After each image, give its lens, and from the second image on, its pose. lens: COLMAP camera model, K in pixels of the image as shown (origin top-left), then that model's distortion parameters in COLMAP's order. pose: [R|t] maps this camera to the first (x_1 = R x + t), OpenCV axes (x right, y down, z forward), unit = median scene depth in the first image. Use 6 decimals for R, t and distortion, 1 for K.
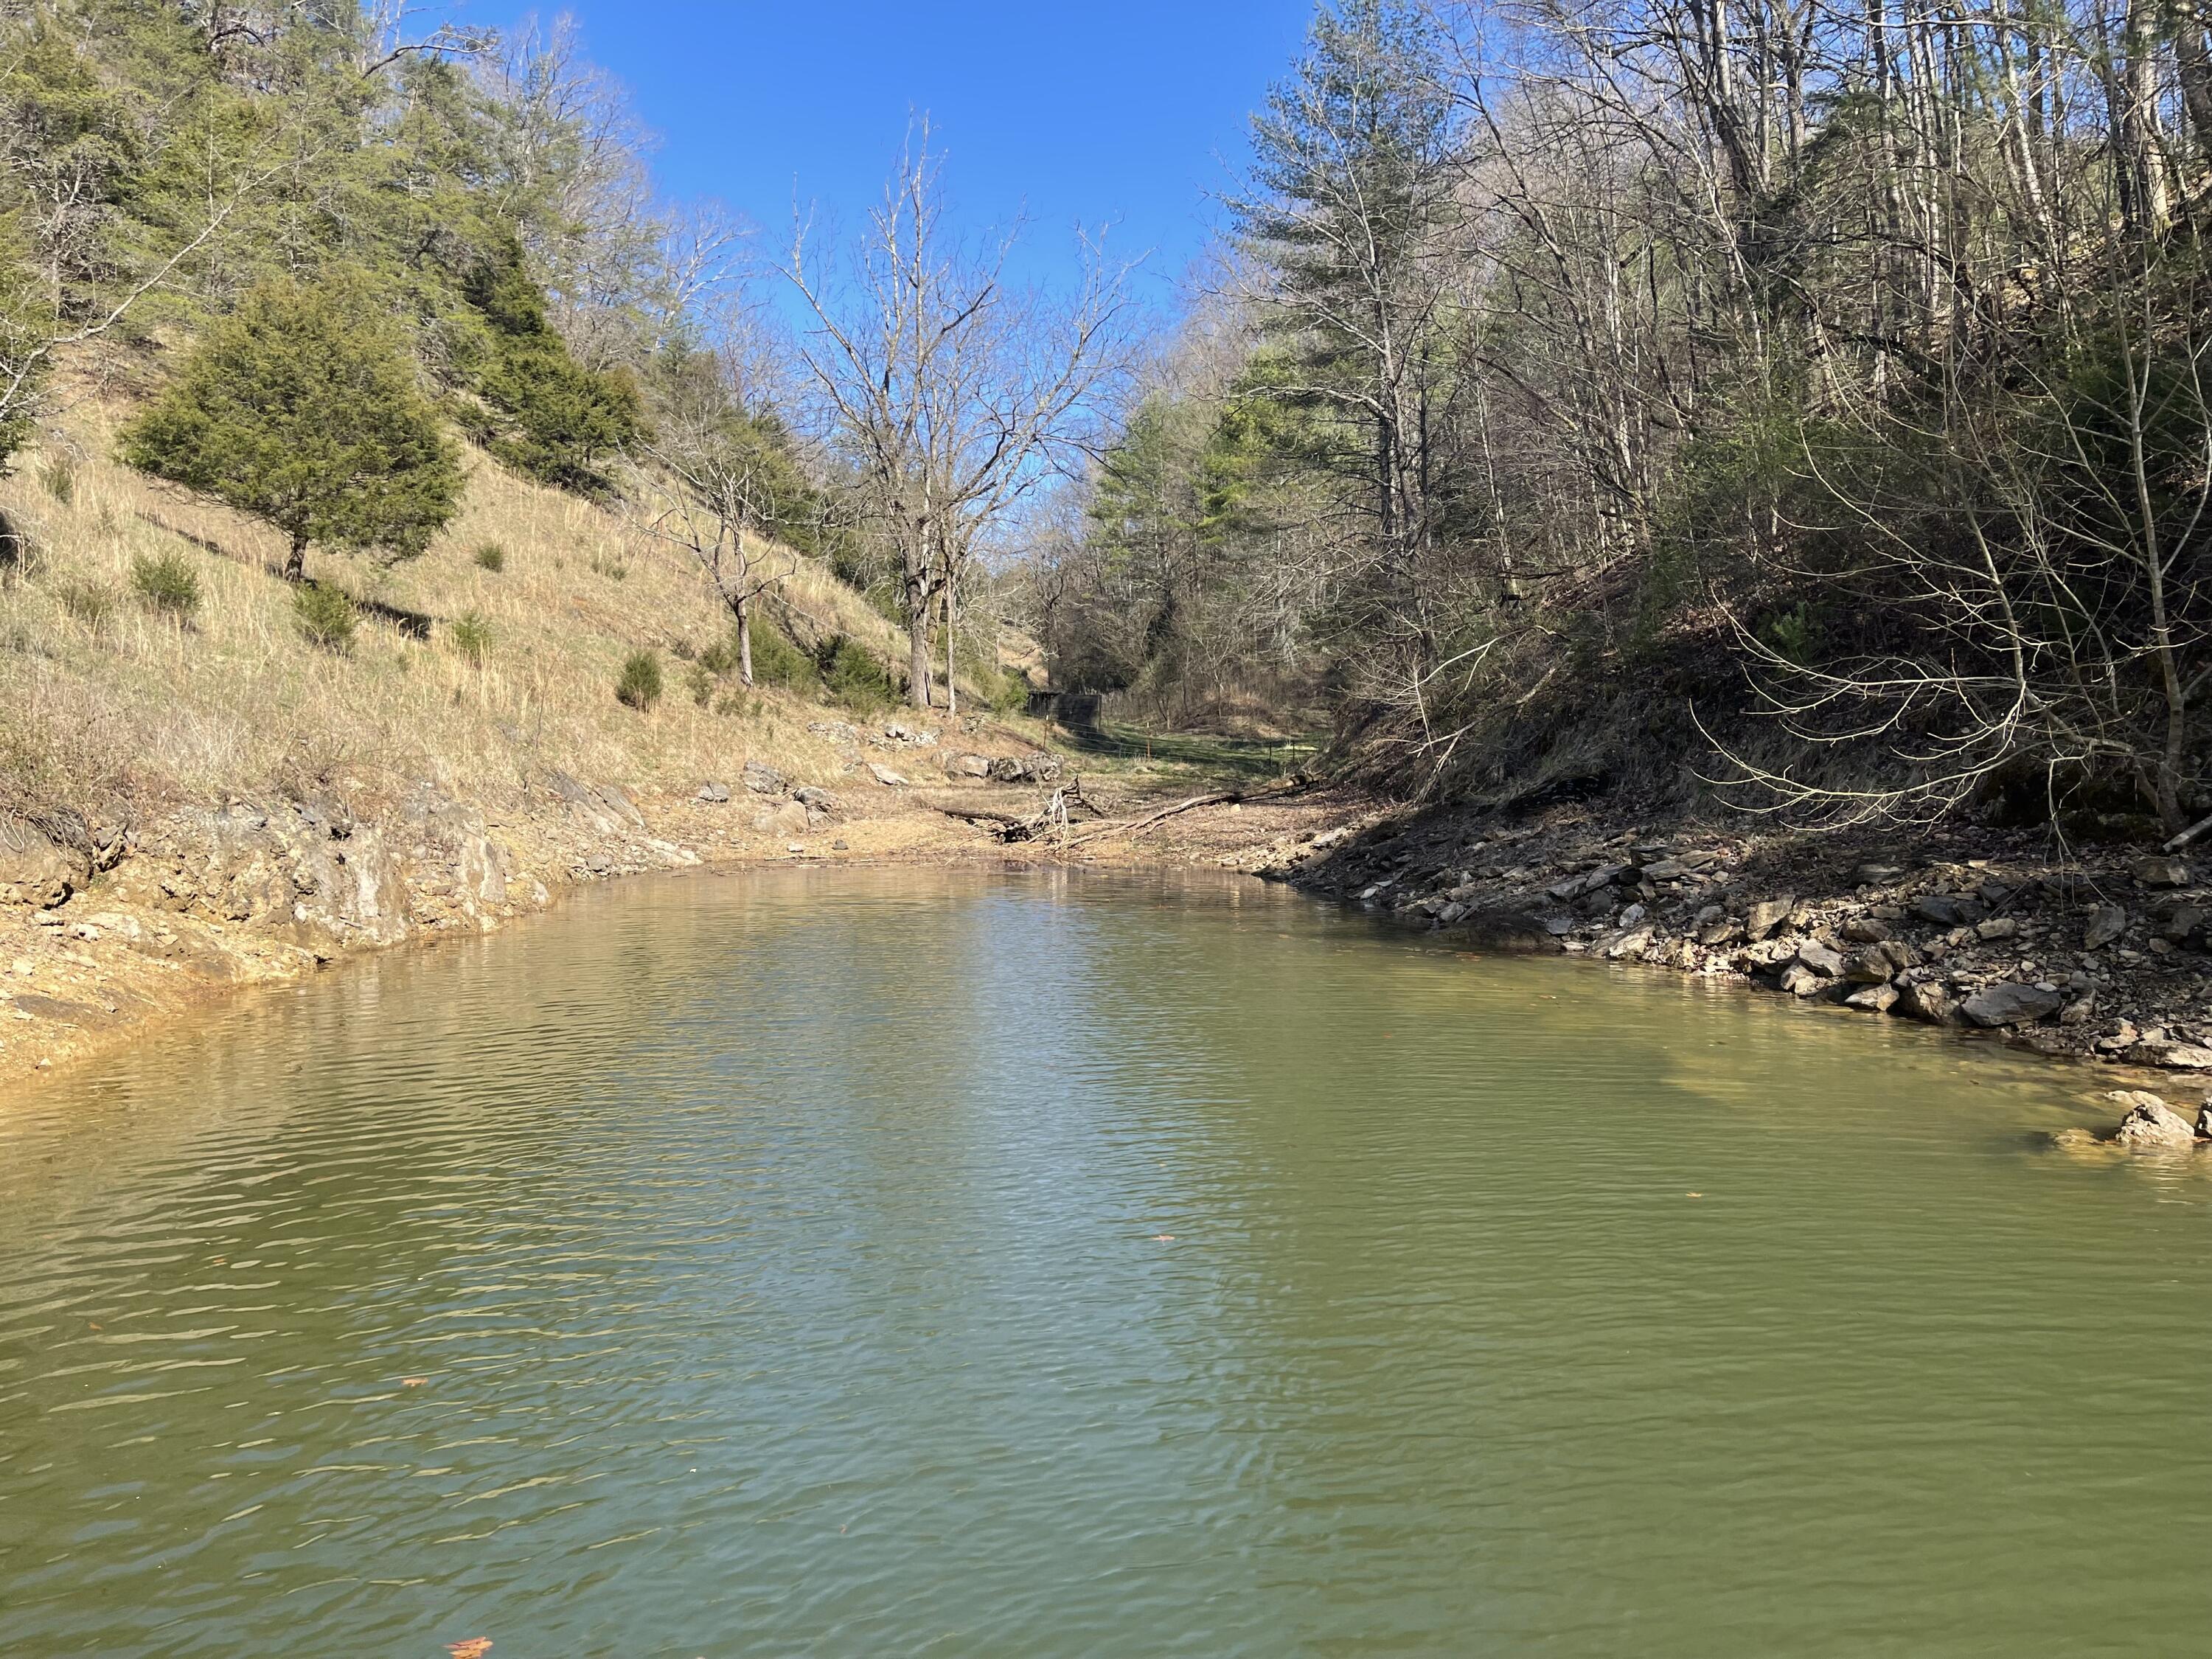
lens RADIAL K [[1554.9, 0, 1134.3], [0, 1554.9, 833.3], [0, 0, 1]] dist [0.003051, -0.026163]
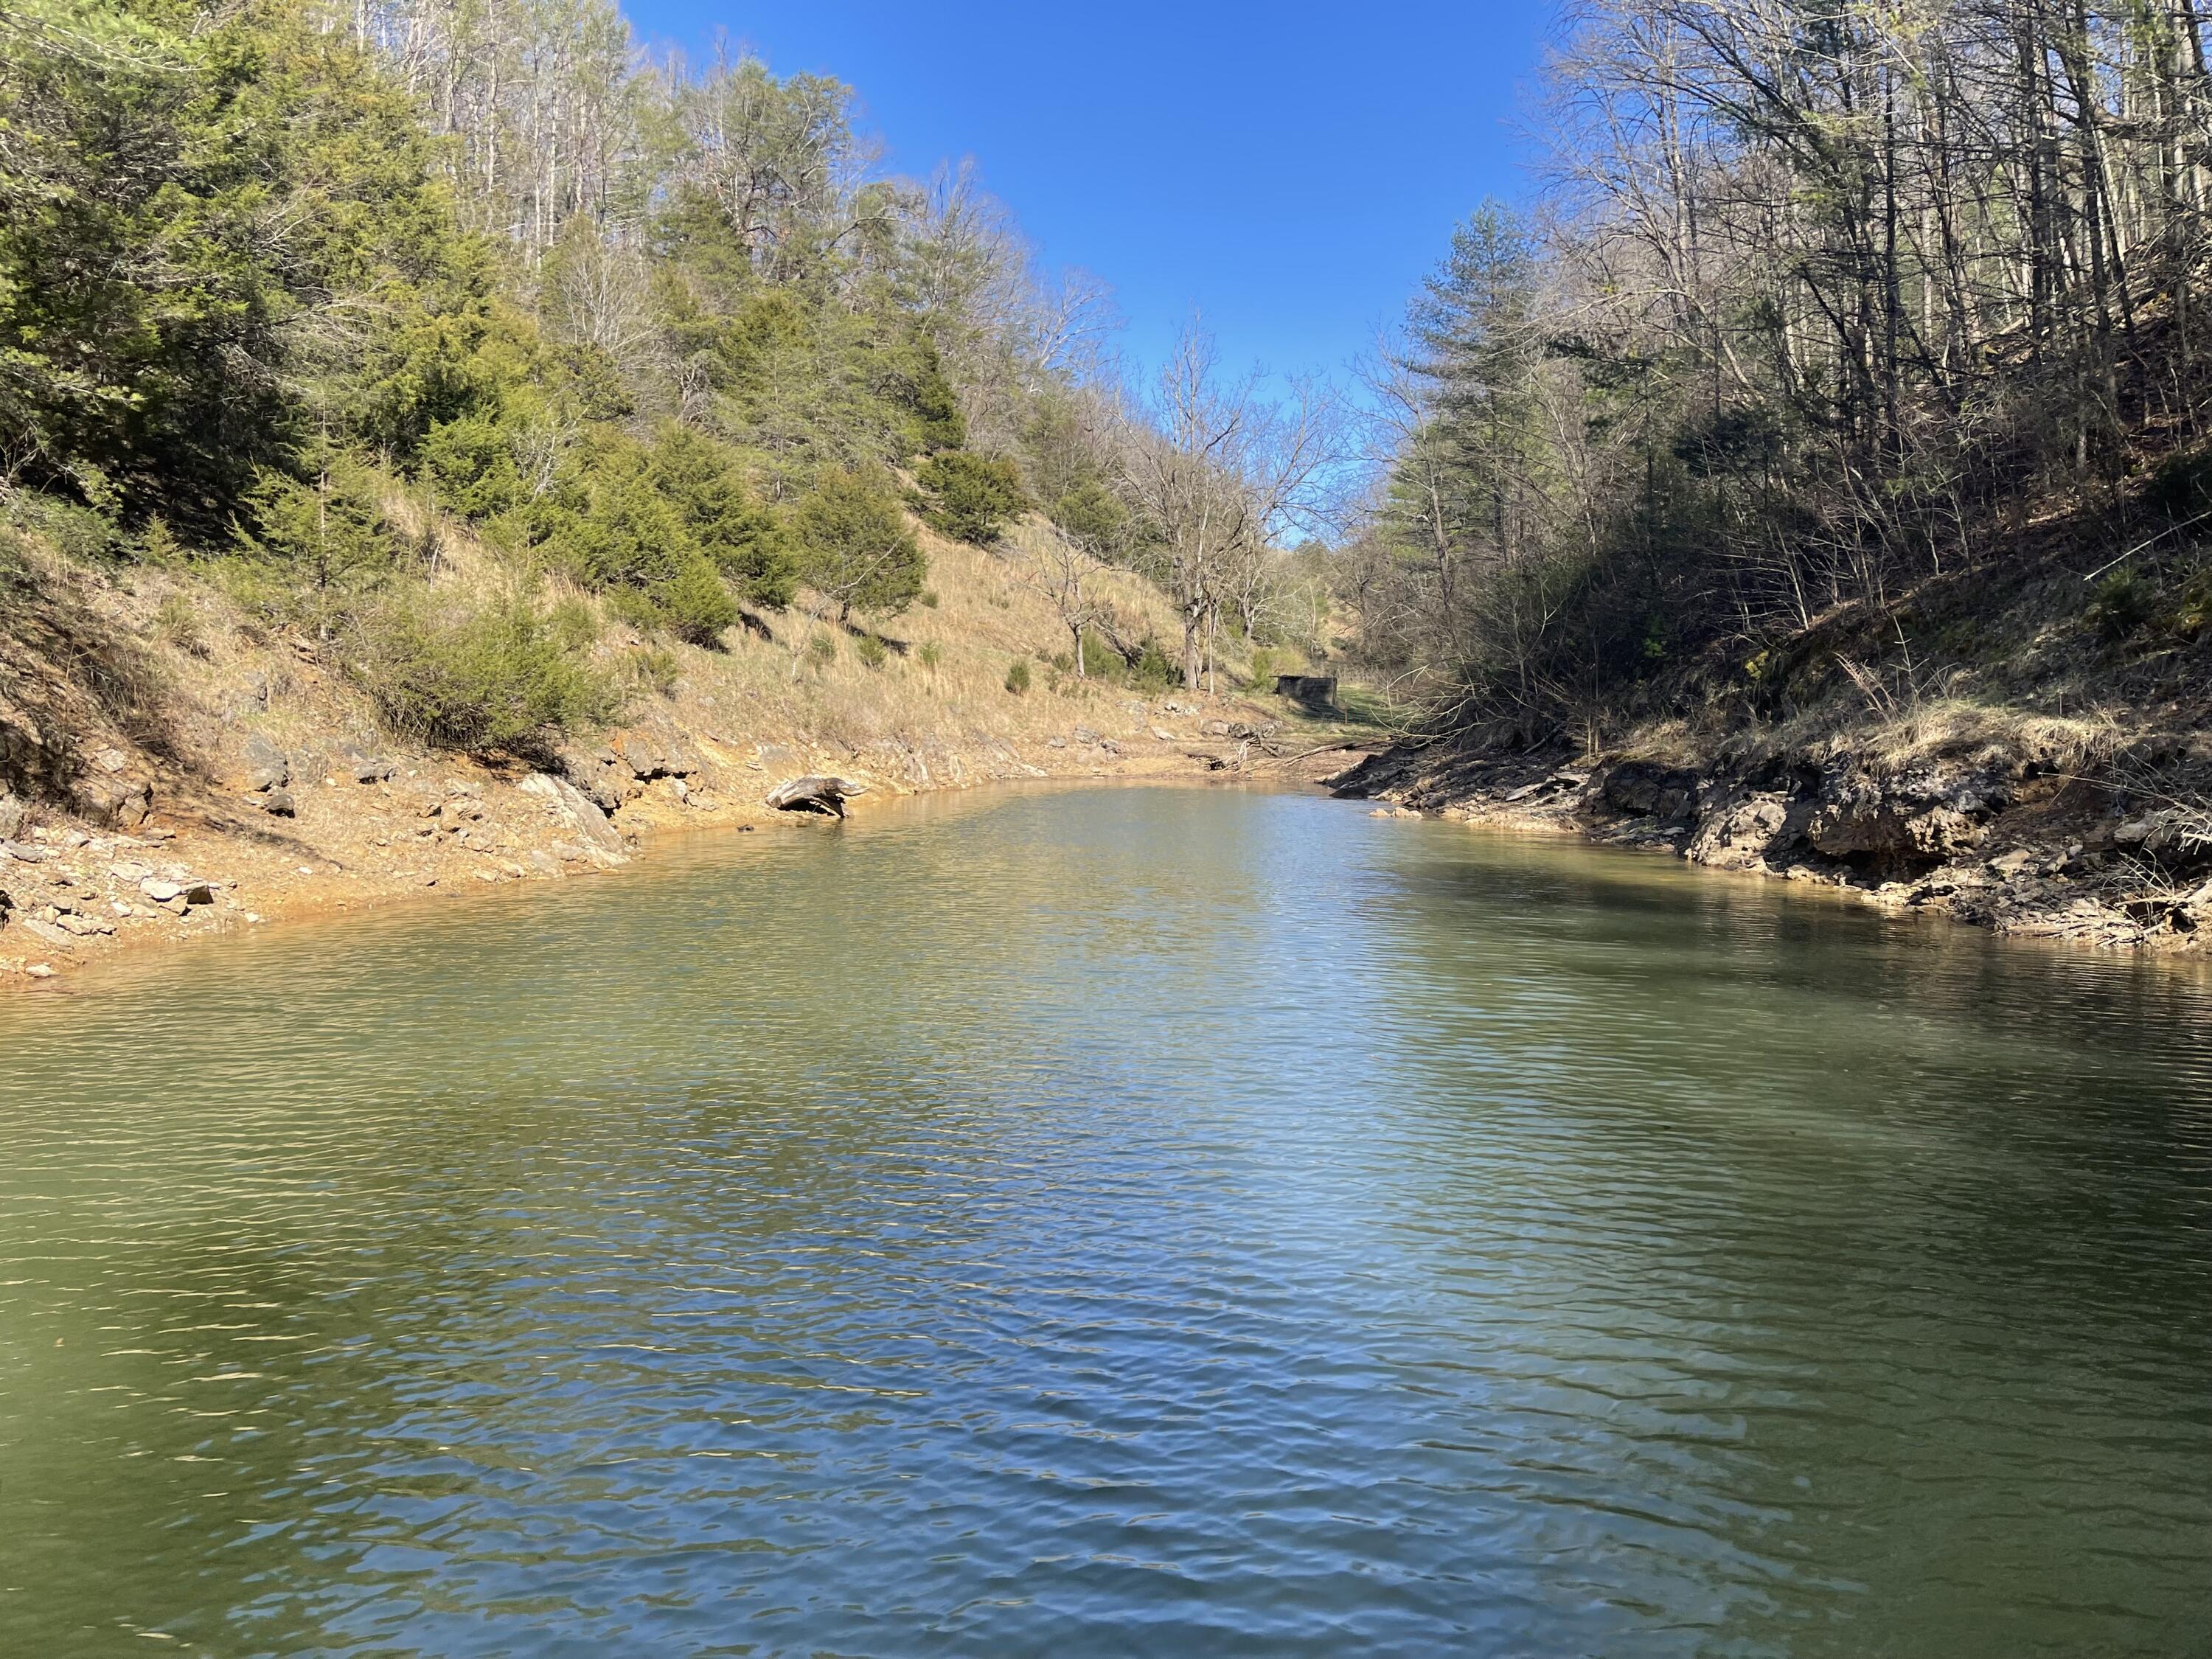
lens RADIAL K [[1545.4, 0, 1107.8], [0, 1545.4, 885.9], [0, 0, 1]] dist [0.003115, -0.002635]
pose [[0.969828, 0.026998, -0.242291, 0.180466], [-0.013430, 0.998256, 0.057477, 0.029197], [0.243421, -0.052489, 0.968500, -0.584300]]
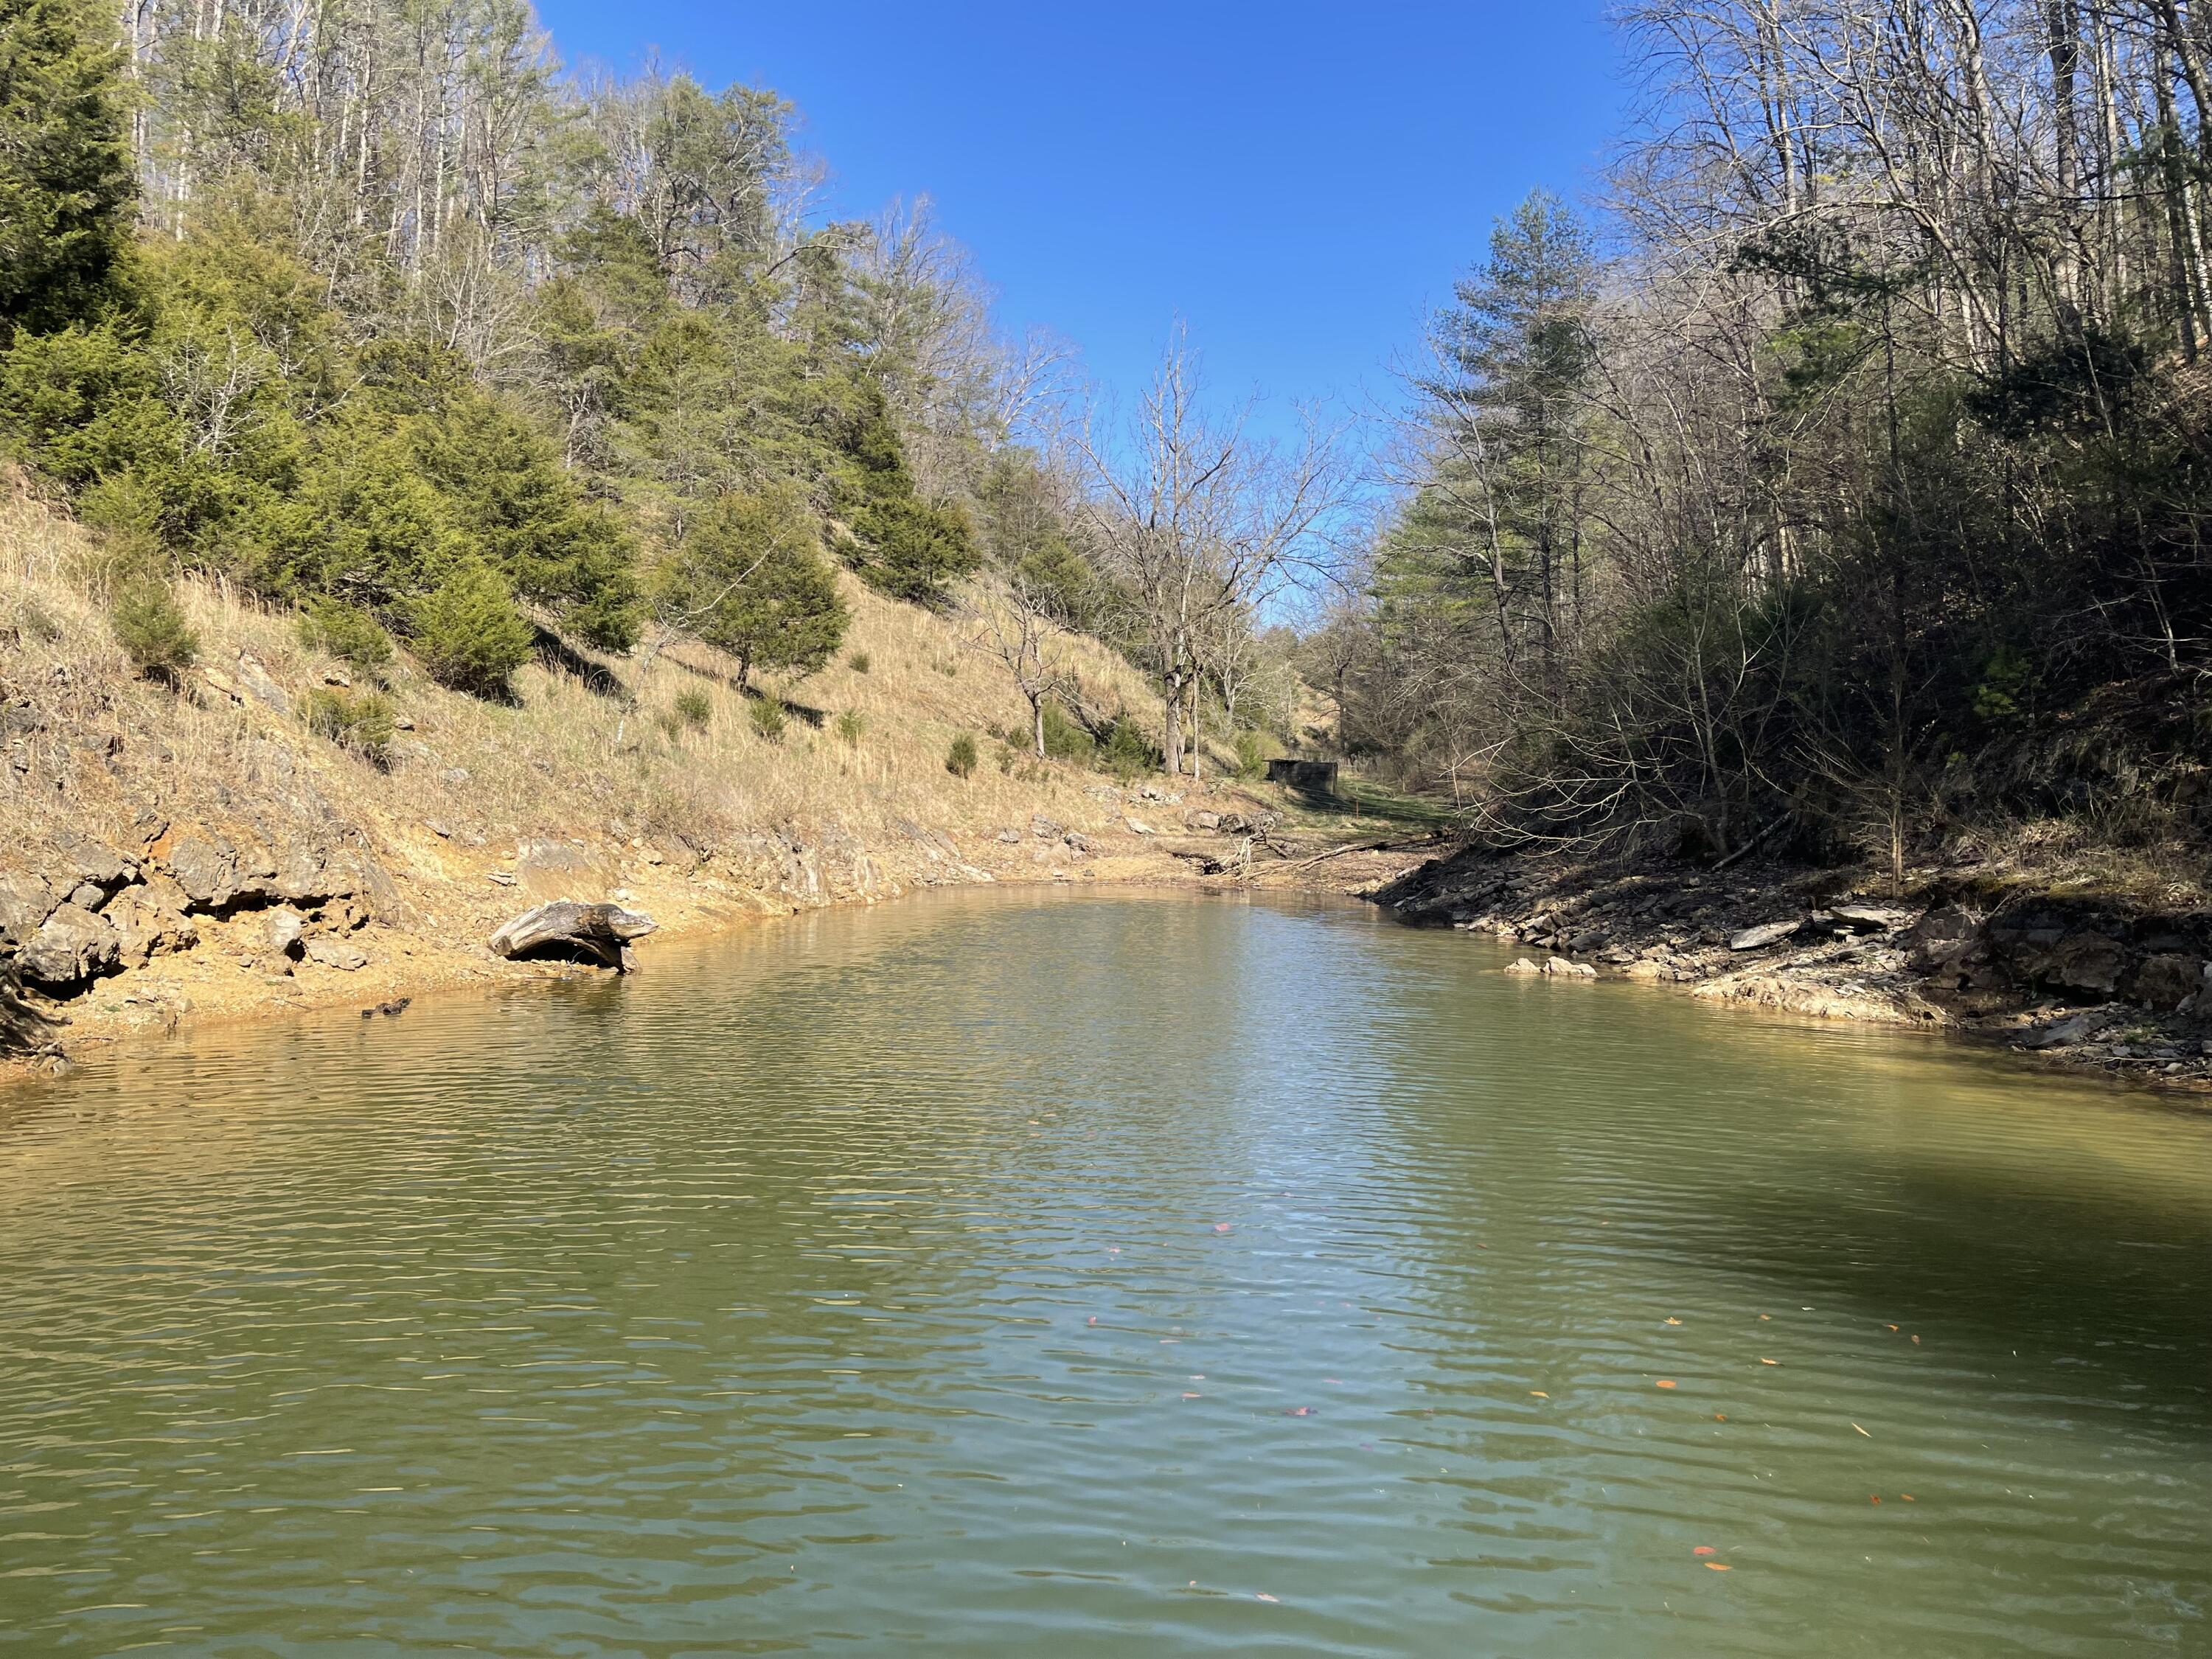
lens RADIAL K [[1545.4, 0, 1107.8], [0, 1545.4, 885.9], [0, 0, 1]] dist [0.003115, -0.002635]
pose [[0.975533, 0.021709, -0.218777, 0.103959], [-0.022221, 0.999753, 0.000117, 0.013822], [0.218726, 0.004747, 0.975775, -0.291396]]
